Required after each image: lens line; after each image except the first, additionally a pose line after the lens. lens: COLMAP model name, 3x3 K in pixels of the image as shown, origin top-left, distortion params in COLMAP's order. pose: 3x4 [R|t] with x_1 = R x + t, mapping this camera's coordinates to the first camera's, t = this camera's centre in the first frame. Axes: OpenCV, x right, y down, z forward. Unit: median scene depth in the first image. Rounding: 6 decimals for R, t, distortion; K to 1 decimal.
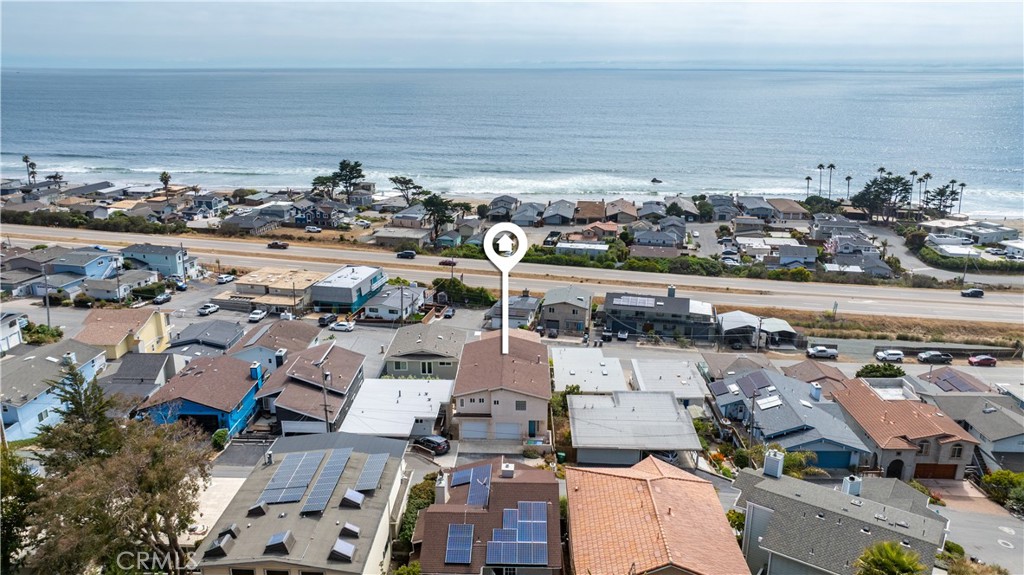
lens RADIAL K [[727.3, 0, 512.0], [0, 727.3, 287.5], [0, 0, 1]] dist [-0.018698, 0.000305]
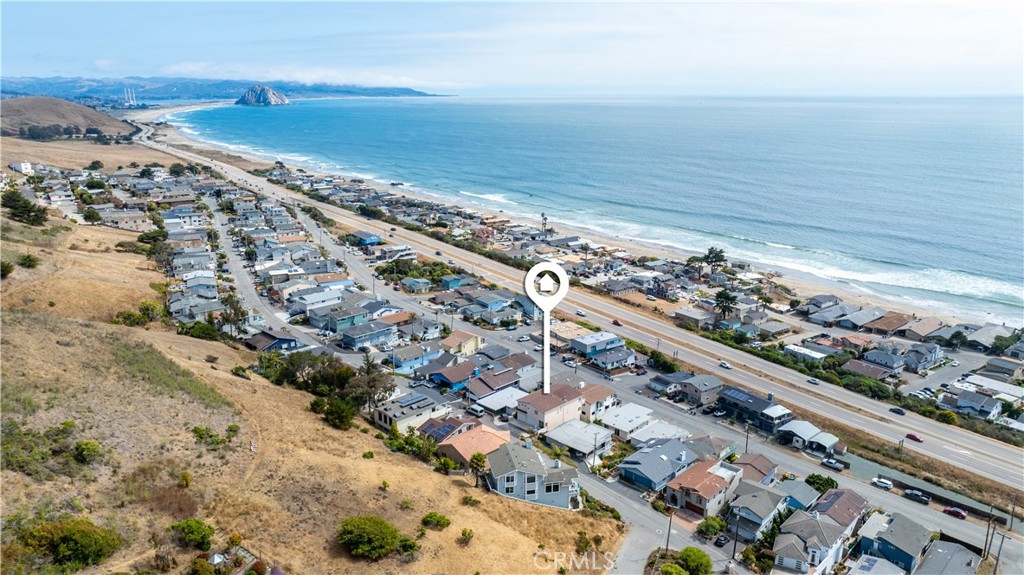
lens RADIAL K [[727.3, 0, 512.0], [0, 727.3, 287.5], [0, 0, 1]] dist [-0.018698, 0.000305]
pose [[0.728378, 0.172479, -0.663111, 0.795828], [-0.193692, 0.980155, 0.042187, -0.174696], [0.657228, 0.097711, 0.747331, -0.465158]]
